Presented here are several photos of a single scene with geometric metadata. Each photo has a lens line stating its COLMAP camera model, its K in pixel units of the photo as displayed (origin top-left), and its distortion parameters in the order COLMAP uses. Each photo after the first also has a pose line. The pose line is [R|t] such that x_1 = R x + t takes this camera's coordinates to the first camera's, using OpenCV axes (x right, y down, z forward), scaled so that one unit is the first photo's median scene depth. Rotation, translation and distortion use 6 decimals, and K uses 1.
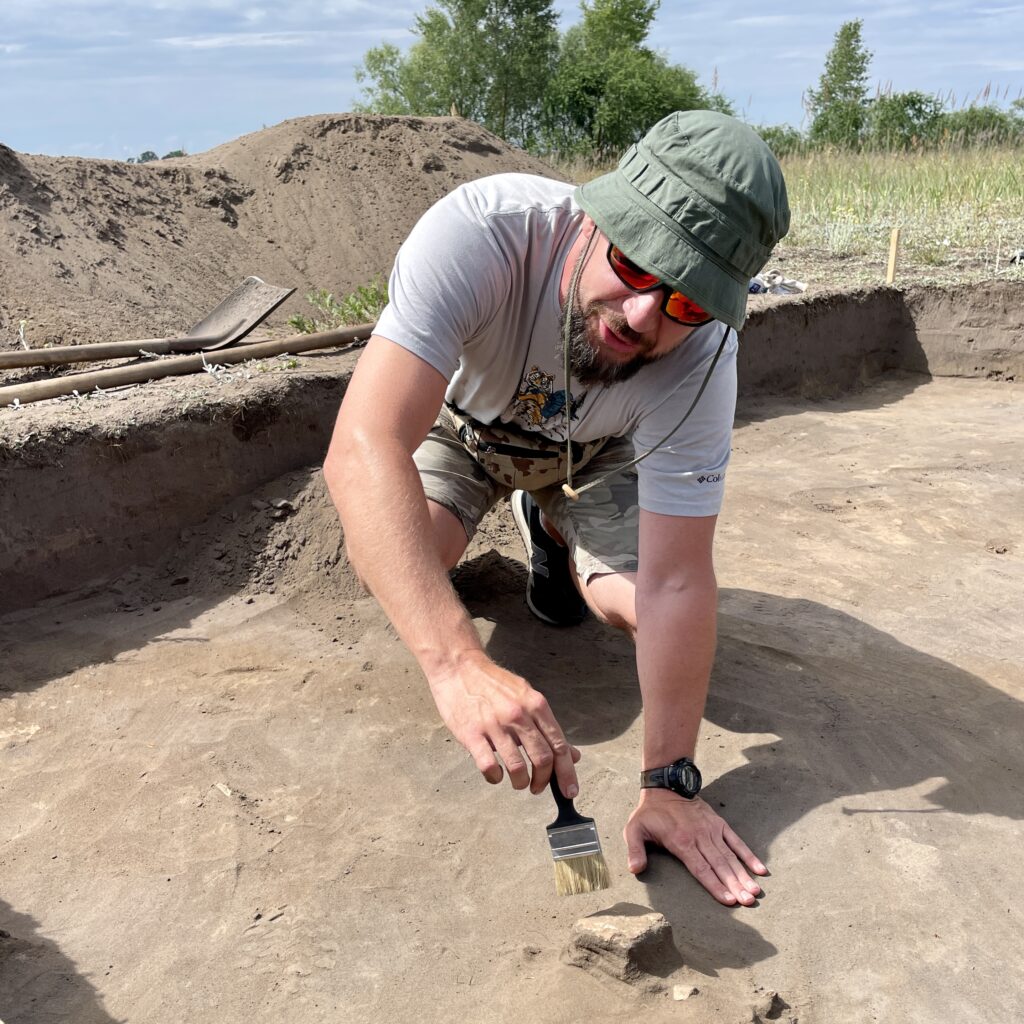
lens RADIAL K [[981.0, 0, 467.8], [0, 981.0, 548.8], [0, 0, 1]] dist [0.106580, -0.138433]
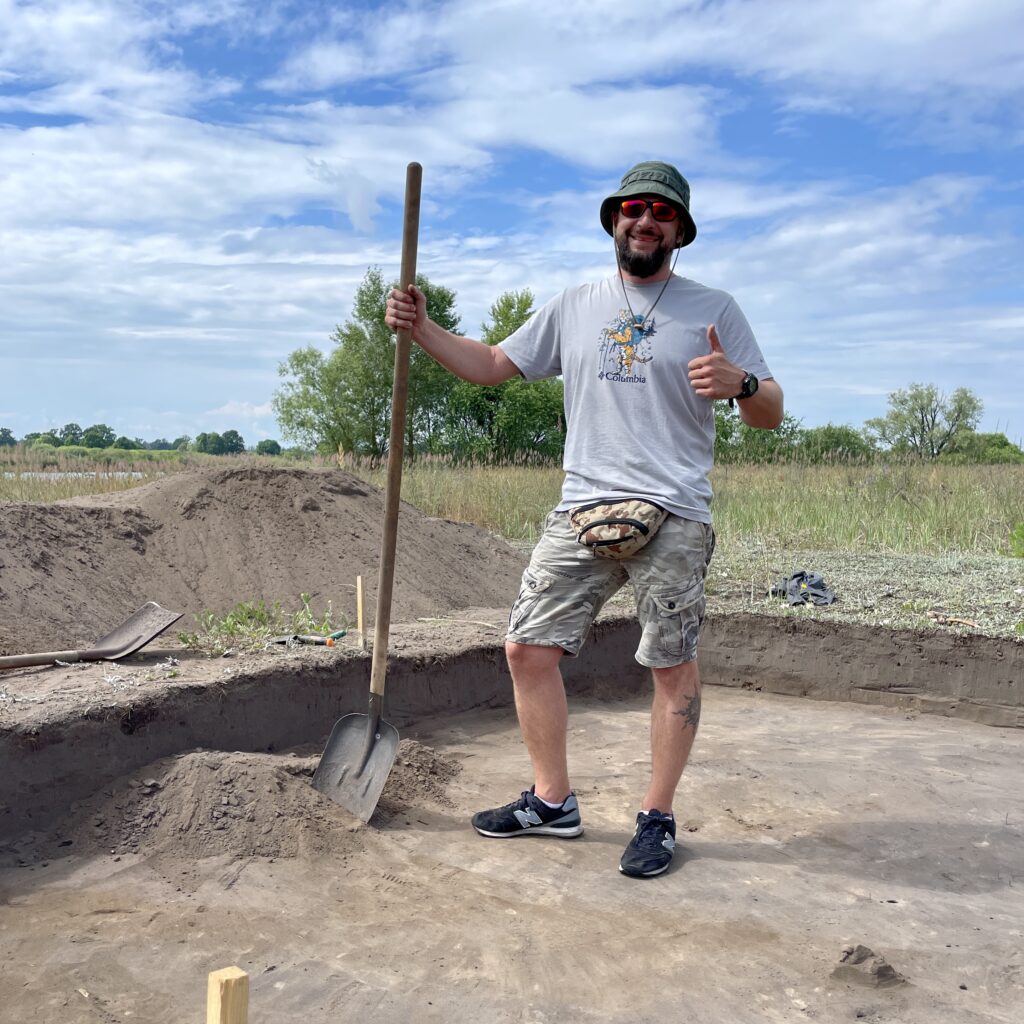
lens RADIAL K [[981.0, 0, 467.8], [0, 981.0, 548.8], [0, 0, 1]] dist [0.106580, -0.138433]
pose [[0.994754, 0.044027, 0.092340, 0.069809], [-0.017965, 0.963803, -0.266008, -0.000872], [-0.100709, 0.262954, 0.959538, -0.295398]]
